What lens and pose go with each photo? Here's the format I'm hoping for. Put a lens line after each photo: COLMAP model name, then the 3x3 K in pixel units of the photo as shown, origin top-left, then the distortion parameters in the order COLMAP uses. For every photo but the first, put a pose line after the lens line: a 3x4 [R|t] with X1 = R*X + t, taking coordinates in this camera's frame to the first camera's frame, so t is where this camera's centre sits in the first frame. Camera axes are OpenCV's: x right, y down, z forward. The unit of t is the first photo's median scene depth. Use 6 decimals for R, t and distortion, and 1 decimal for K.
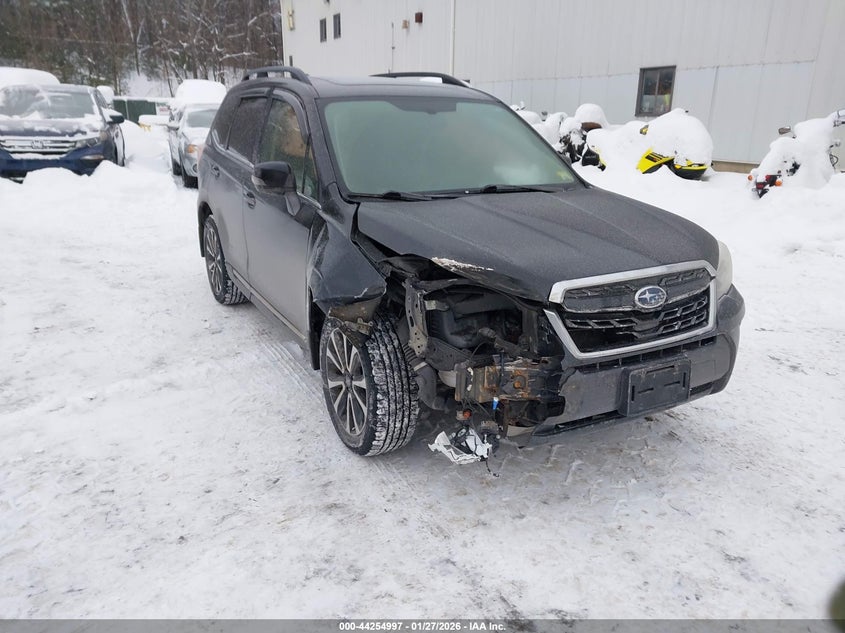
lens RADIAL K [[670.0, 0, 423.2], [0, 670.0, 315.1], [0, 0, 1]] dist [0.042711, -0.035739]
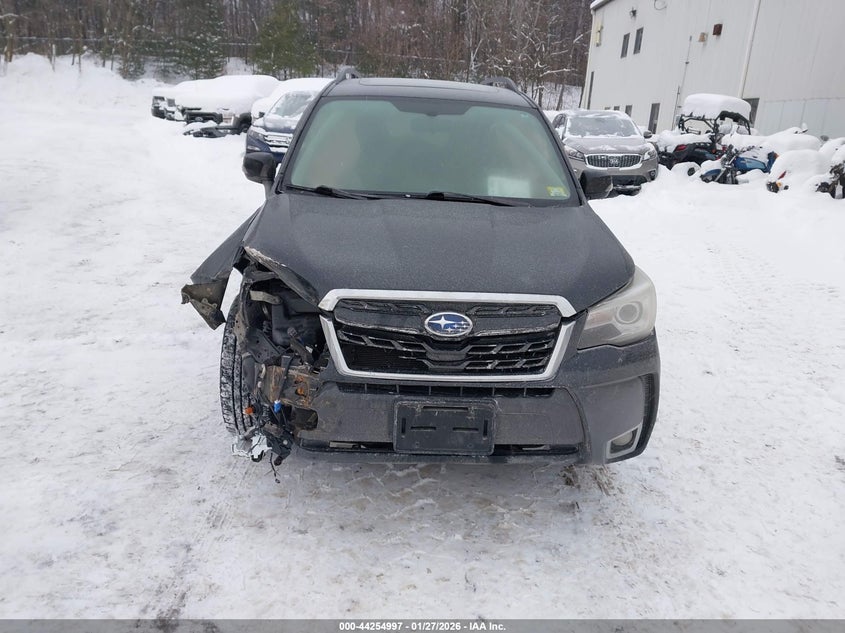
lens RADIAL K [[670.0, 0, 425.1], [0, 670.0, 313.0], [0, 0, 1]] dist [0.042711, -0.035739]
pose [[0.894012, 0.162143, -0.417676, 0.647554], [-0.172727, 0.984889, 0.012625, -0.045102], [0.413411, 0.060857, 0.908508, 0.195087]]
